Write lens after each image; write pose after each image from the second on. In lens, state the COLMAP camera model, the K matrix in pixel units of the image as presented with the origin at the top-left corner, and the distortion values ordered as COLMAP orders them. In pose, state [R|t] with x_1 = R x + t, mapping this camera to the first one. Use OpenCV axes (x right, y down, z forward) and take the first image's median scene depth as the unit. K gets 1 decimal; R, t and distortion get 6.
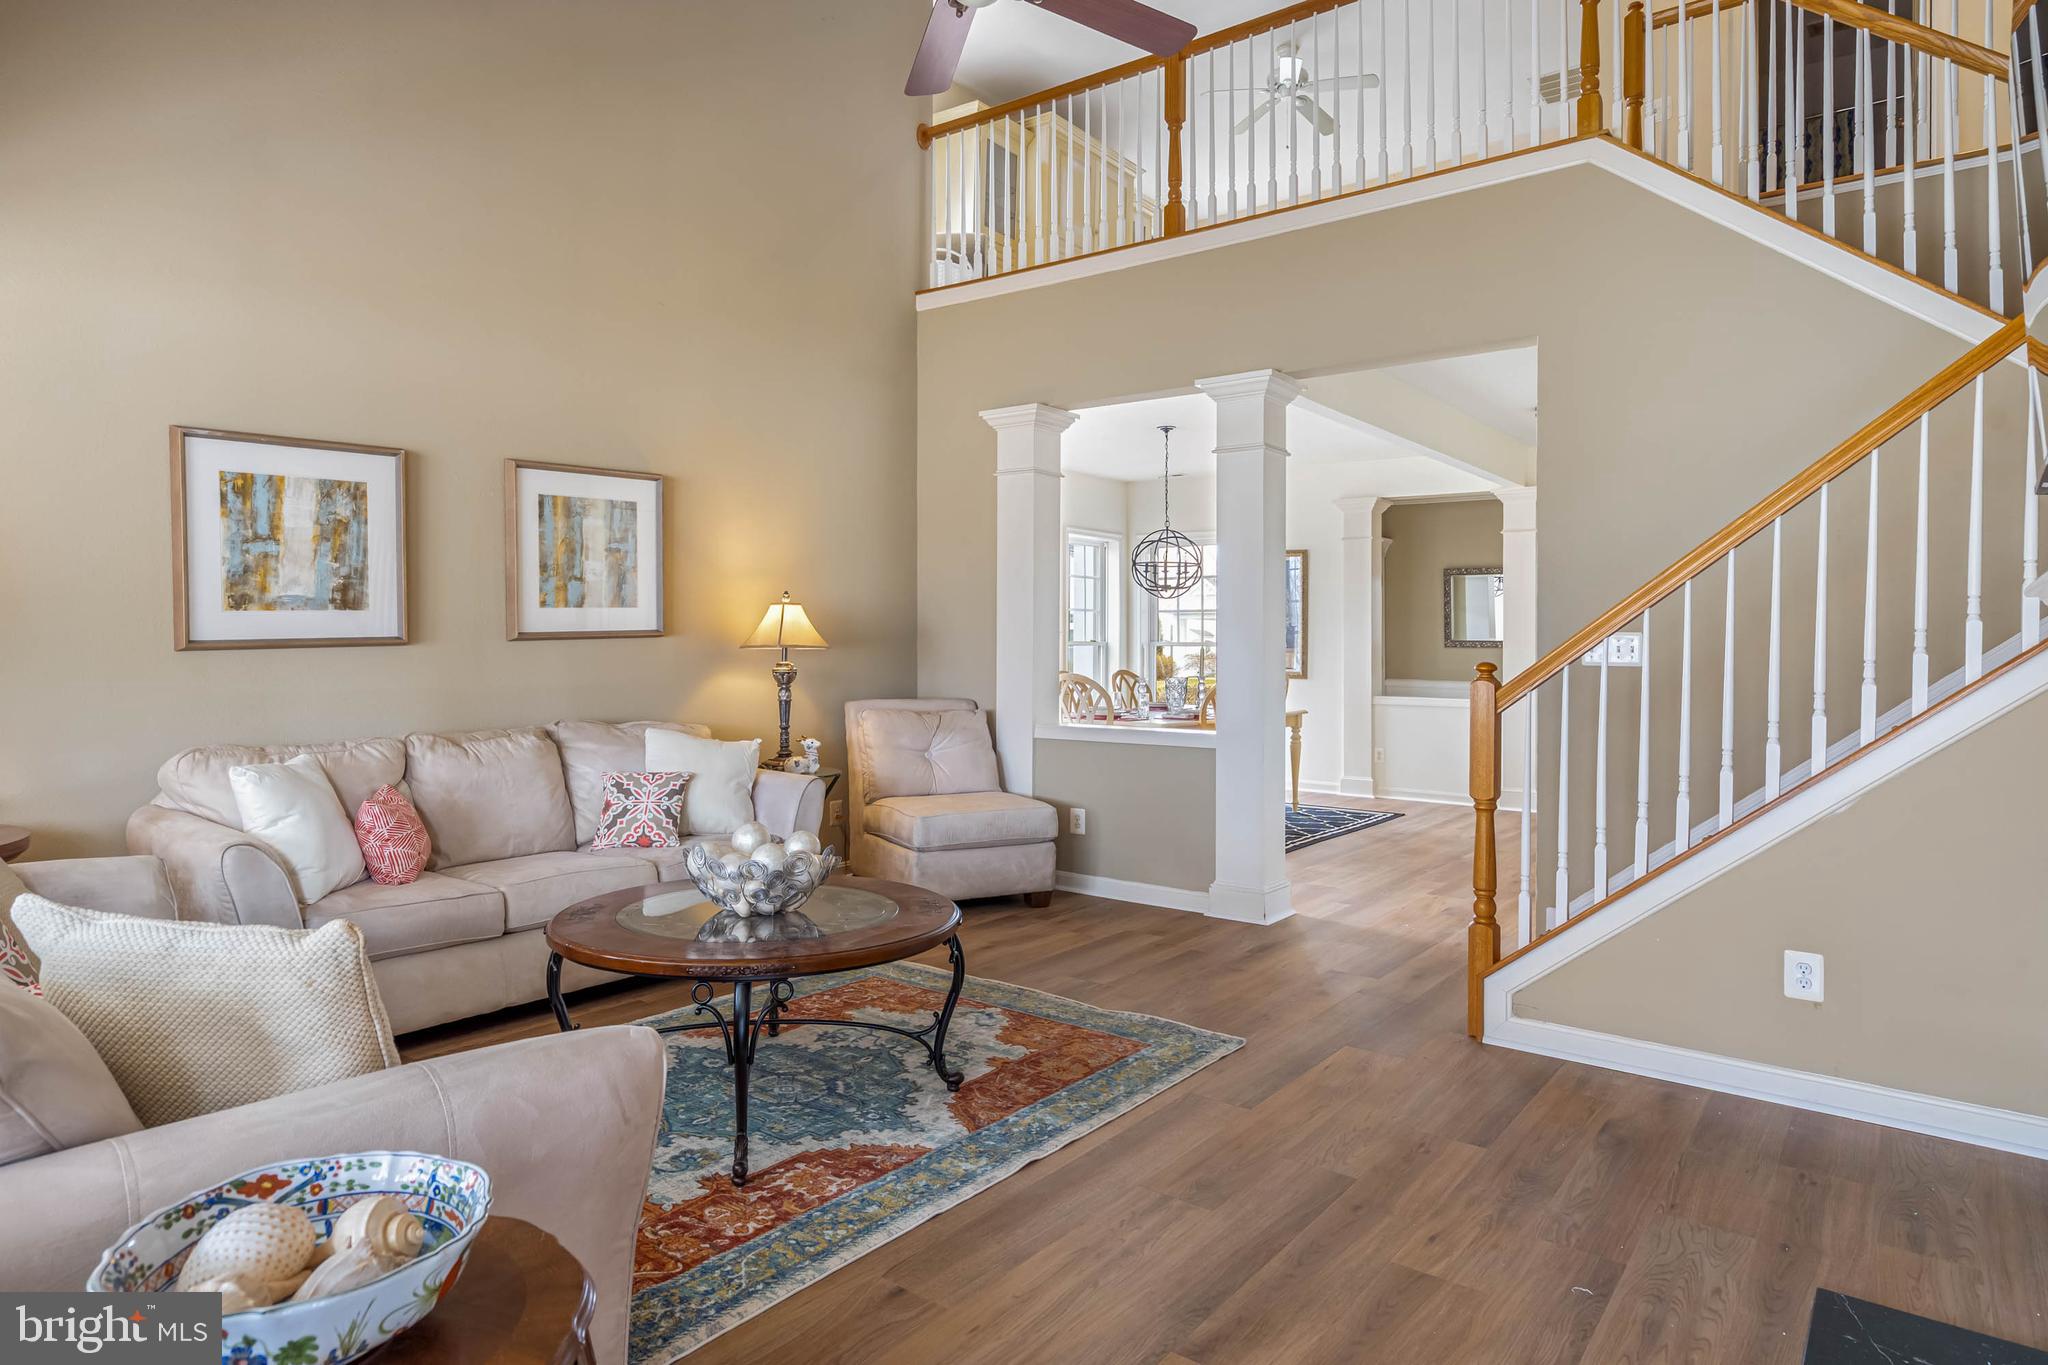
lens RADIAL K [[1194.1, 0, 1023.8], [0, 1194.1, 661.6], [0, 0, 1]] dist [0.004041, 0.001859]
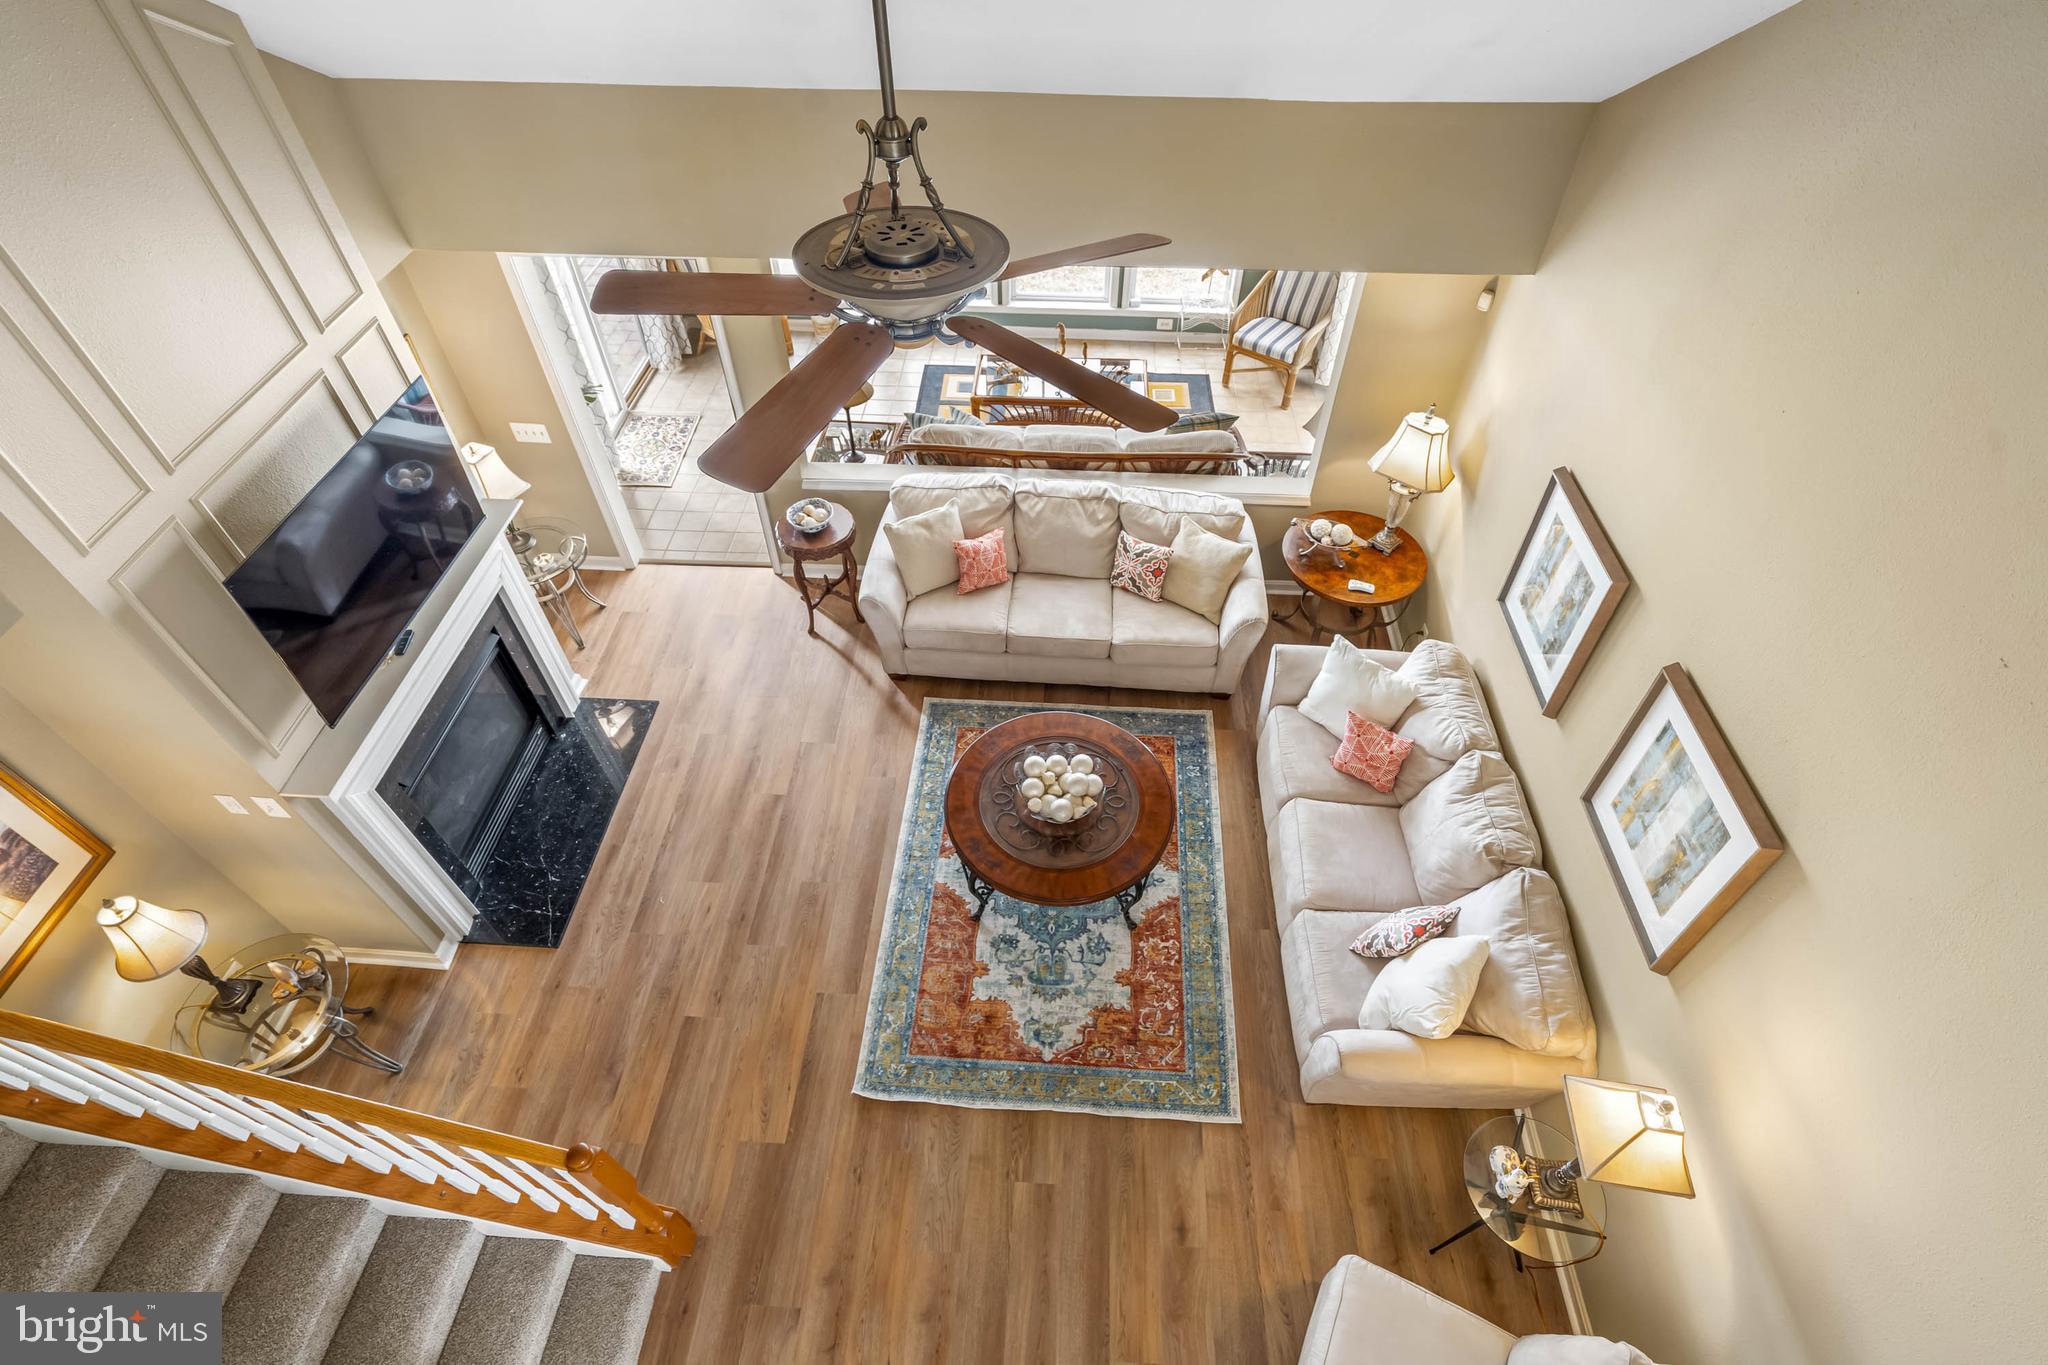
lens RADIAL K [[971.7, 0, 1023.1], [0, 971.7, 695.3], [0, 0, 1]] dist [-0.001833, 0.000341]
pose [[-0.831545, 0.414770, -0.369457, 0.224188], [-0.009151, 0.654819, 0.755730, -0.760369], [0.555382, 0.631805, -0.540716, 1.309241]]
